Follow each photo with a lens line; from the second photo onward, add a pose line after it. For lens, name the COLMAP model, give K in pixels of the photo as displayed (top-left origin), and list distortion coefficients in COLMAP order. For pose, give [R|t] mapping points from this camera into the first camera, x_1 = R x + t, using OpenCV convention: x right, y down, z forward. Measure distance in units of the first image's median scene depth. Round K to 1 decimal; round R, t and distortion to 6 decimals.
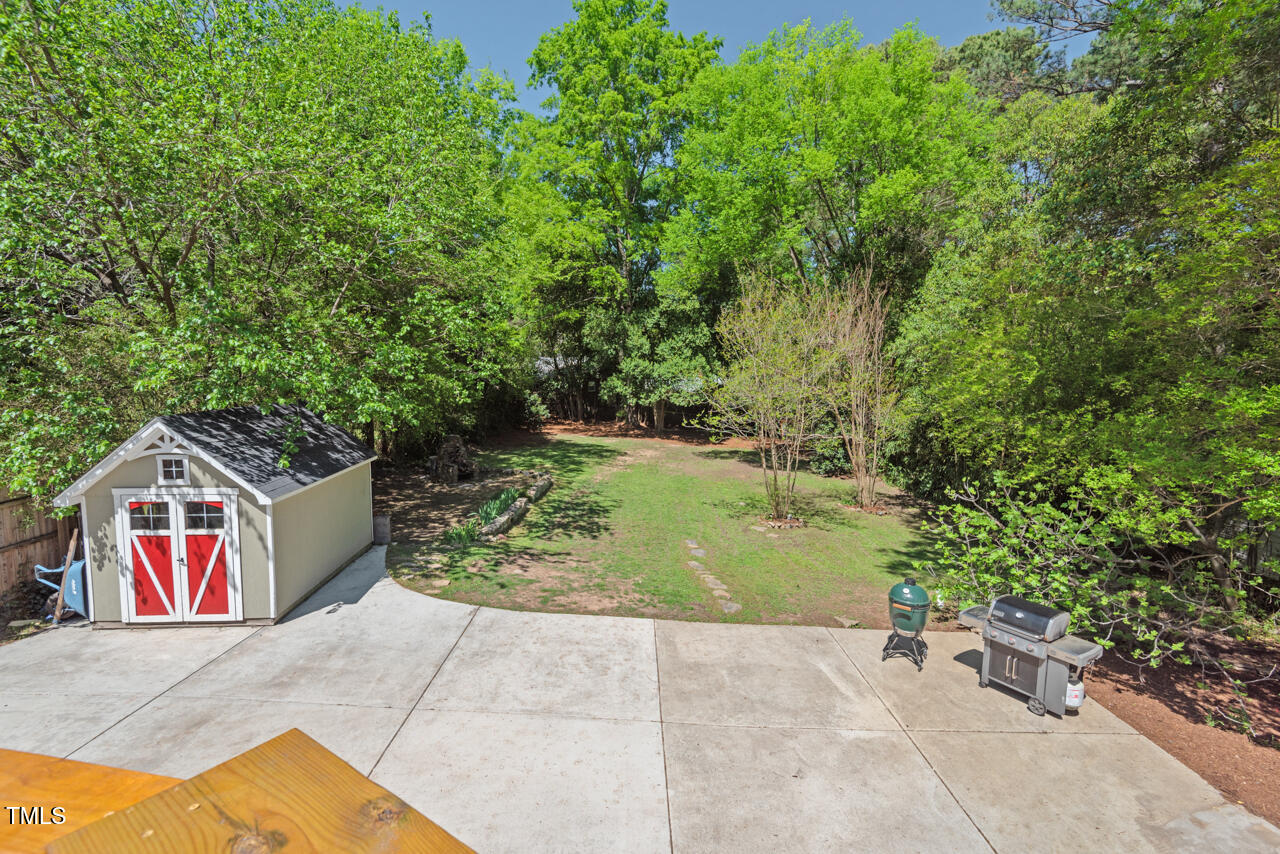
lens RADIAL K [[560.8, 0, 648.1], [0, 560.8, 421.1], [0, 0, 1]] dist [-0.000794, -0.000291]
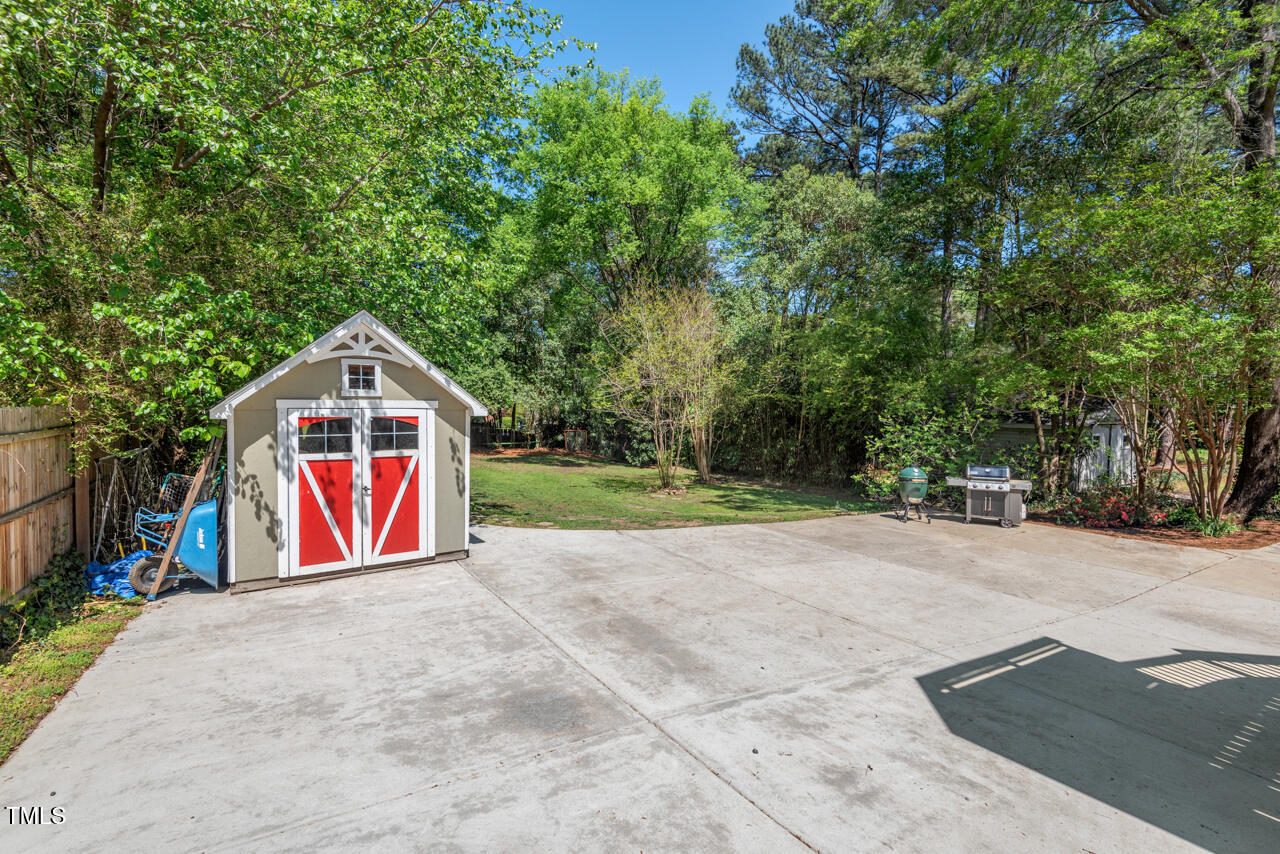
lens RADIAL K [[573.3, 0, 638.8], [0, 573.3, 416.9], [0, 0, 1]] dist [0.016089, -0.010145]
pose [[0.869706, -0.021814, 0.493087, -0.214998], [0.053780, 0.997263, -0.050739, 0.049574], [-0.490631, 0.070646, 0.868499, 0.014959]]
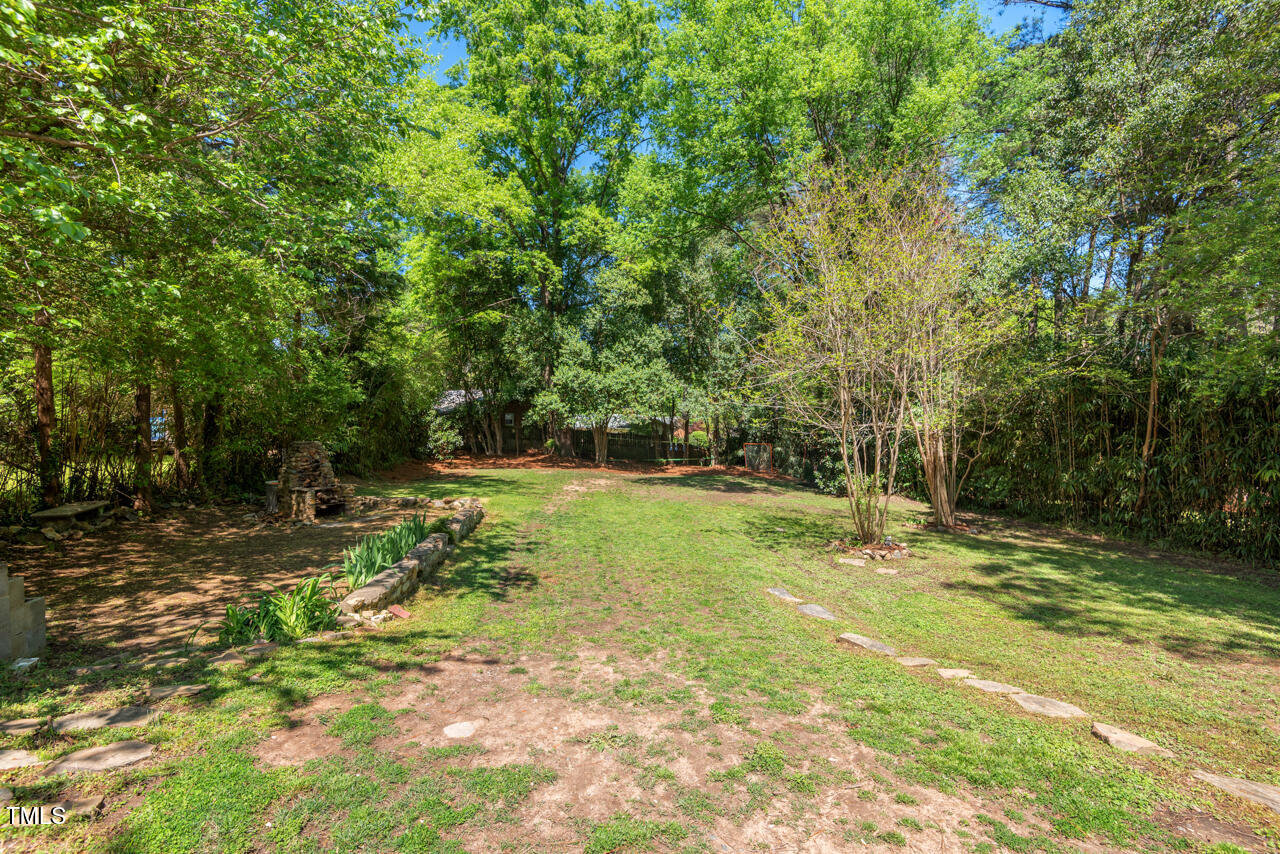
lens RADIAL K [[573.3, 0, 639.2], [0, 573.3, 426.5], [0, 0, 1]] dist [0.016089, -0.010145]
pose [[0.987585, -0.031960, 0.153800, -0.069734], [0.044566, 0.995860, -0.079224, 0.047822], [-0.150632, 0.085095, 0.984921, 0.223013]]
